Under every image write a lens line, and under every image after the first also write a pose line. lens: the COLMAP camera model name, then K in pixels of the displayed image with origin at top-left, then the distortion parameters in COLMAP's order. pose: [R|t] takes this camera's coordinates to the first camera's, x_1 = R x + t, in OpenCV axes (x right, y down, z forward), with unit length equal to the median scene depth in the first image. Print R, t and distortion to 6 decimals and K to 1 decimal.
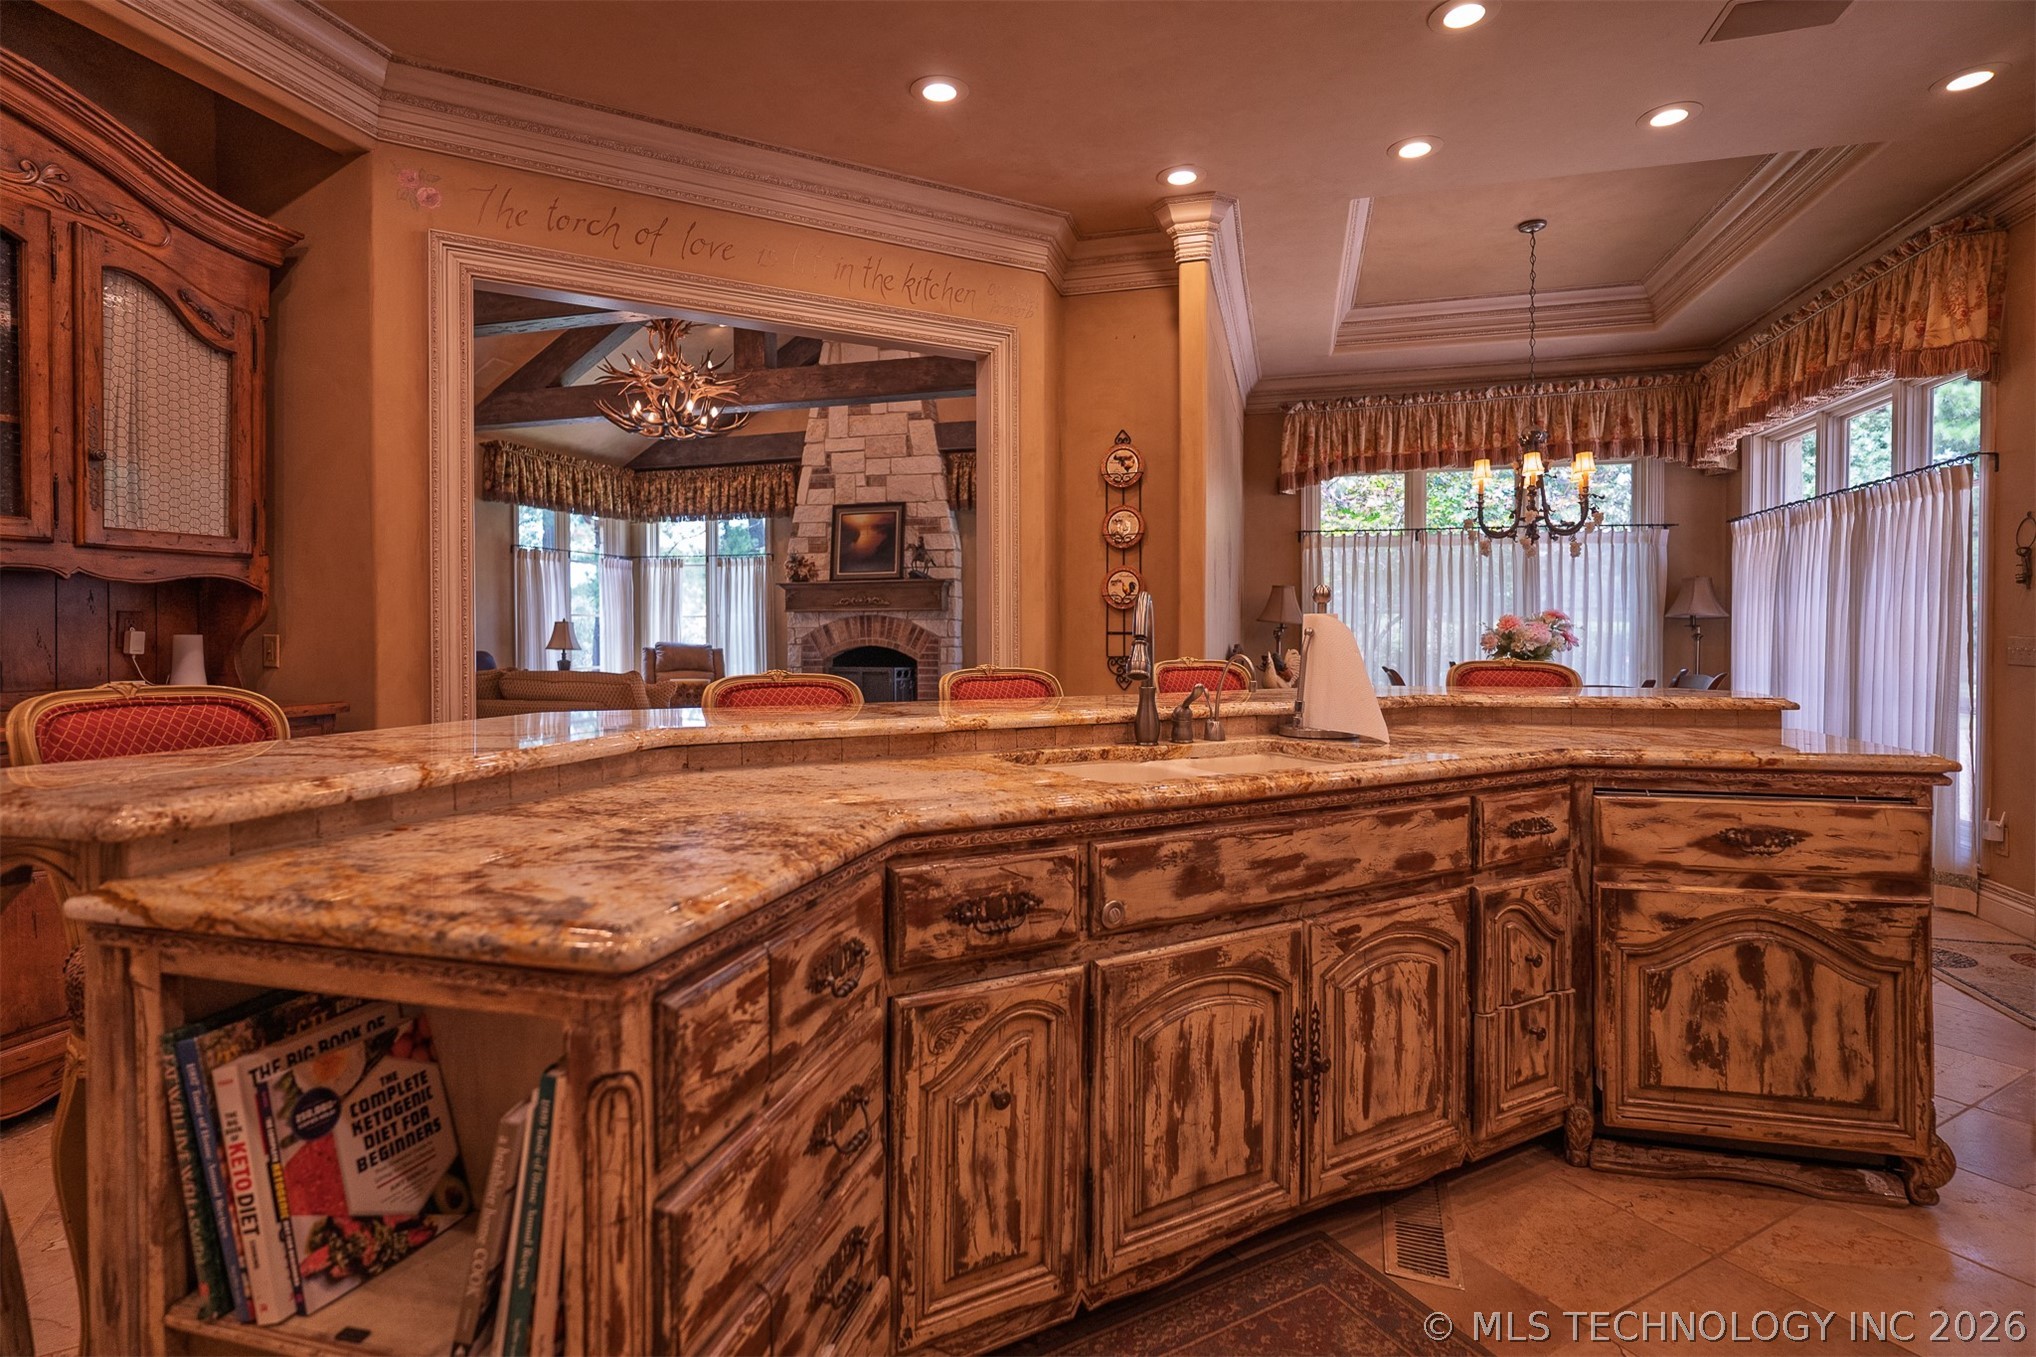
lens RADIAL K [[979.2, 0, 1028.0], [0, 979.2, 643.0], [0, 0, 1]] dist [0.000388, 0.001285]
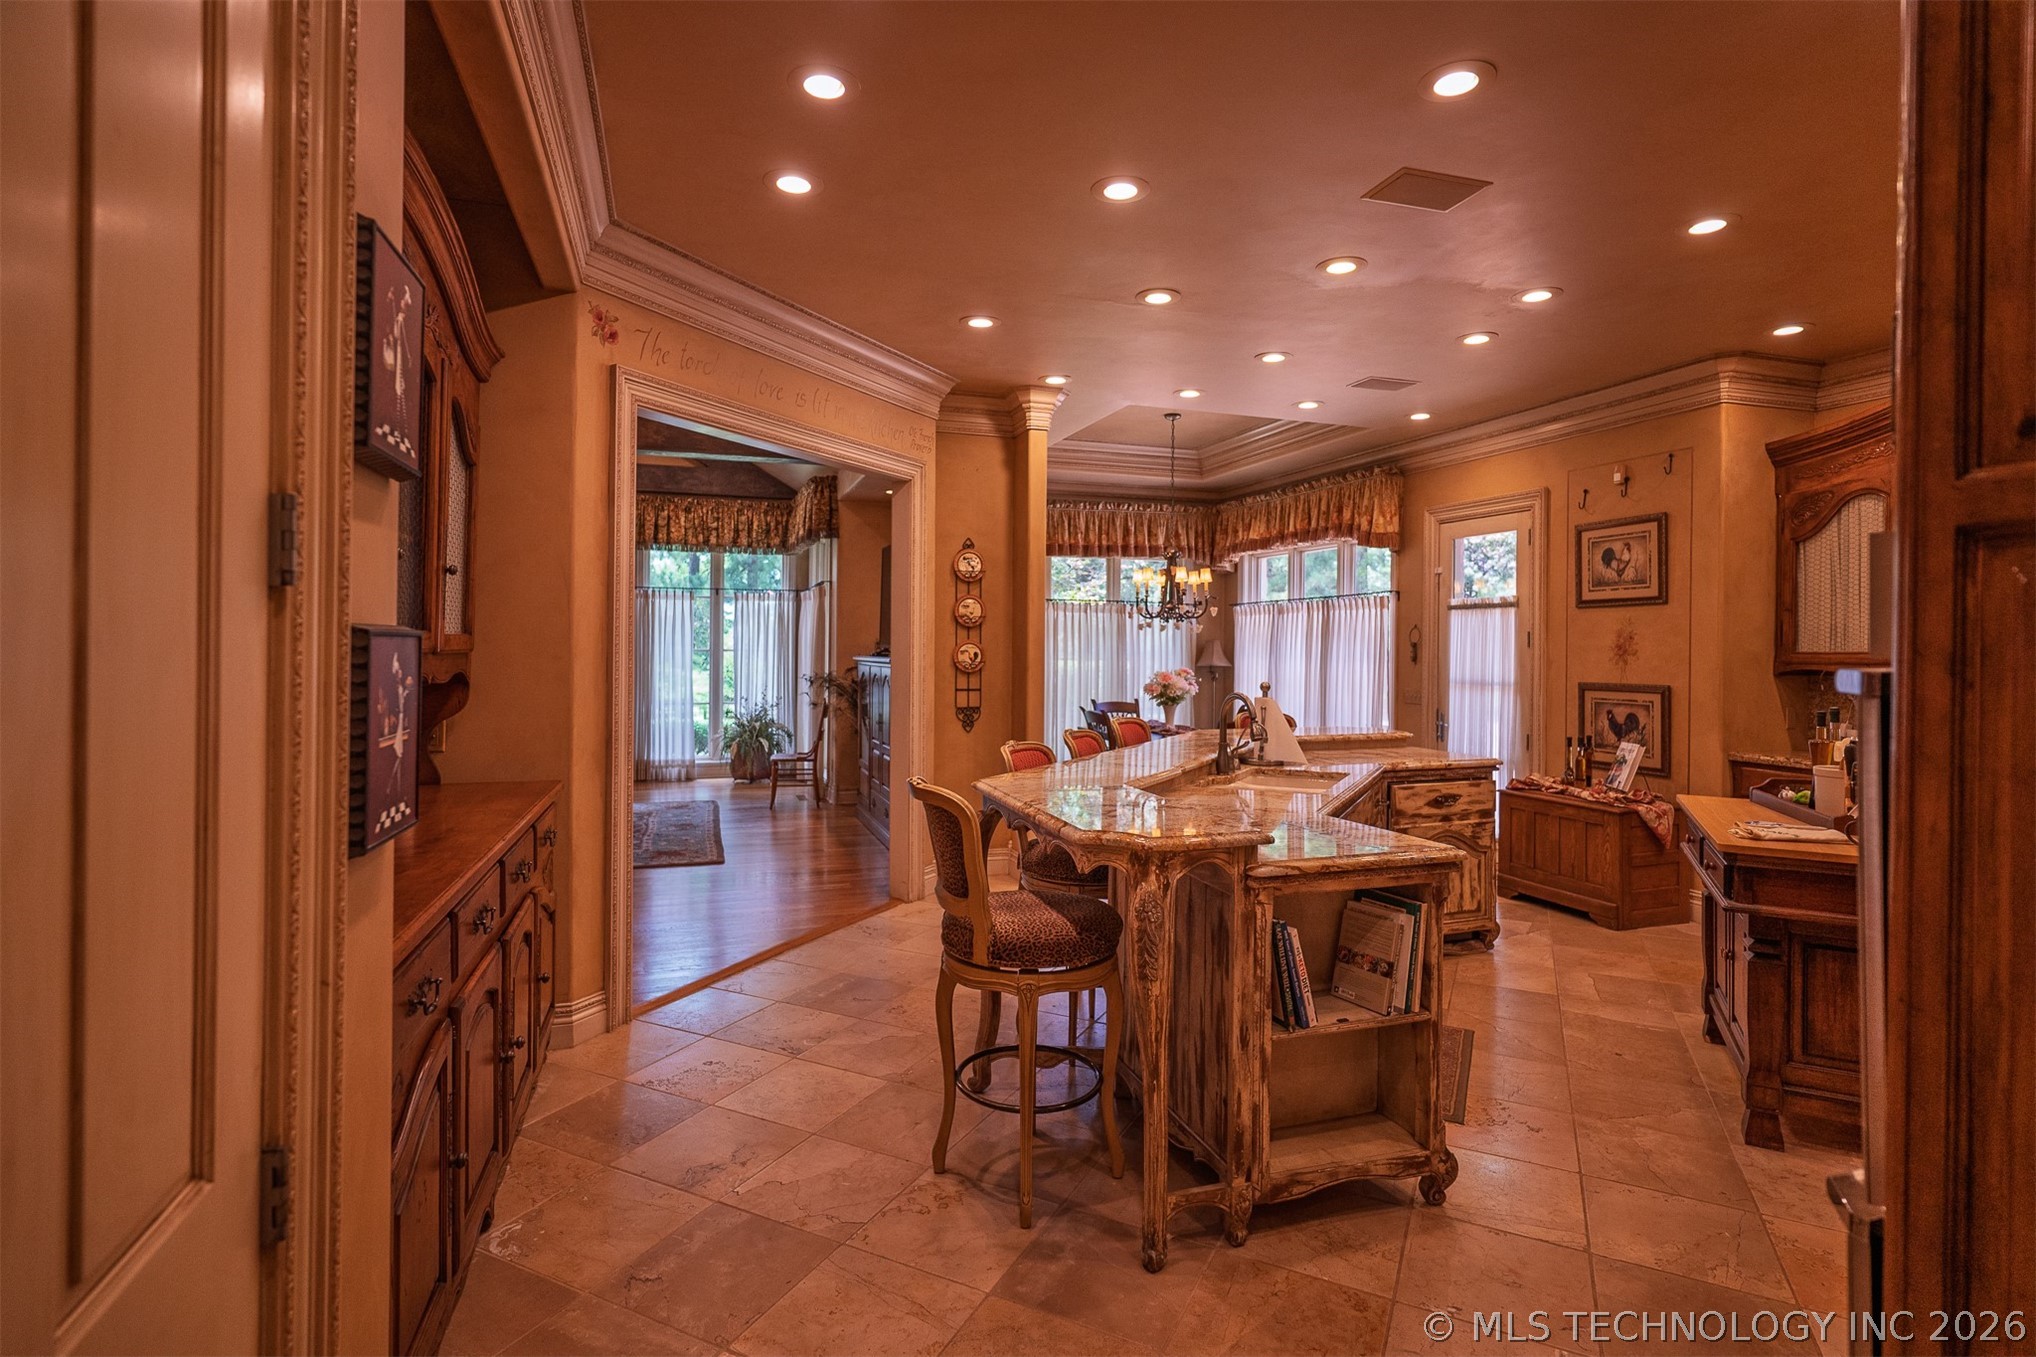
lens RADIAL K [[979.2, 0, 1005.7], [0, 979.2, 645.3], [0, 0, 1]] dist [0.000388, 0.001285]
pose [[0.836525, 0.008406, 0.547864, -0.402426], [-0.002852, 0.999936, -0.010988, -0.038153], [-0.547921, 0.007629, 0.836495, -0.099473]]
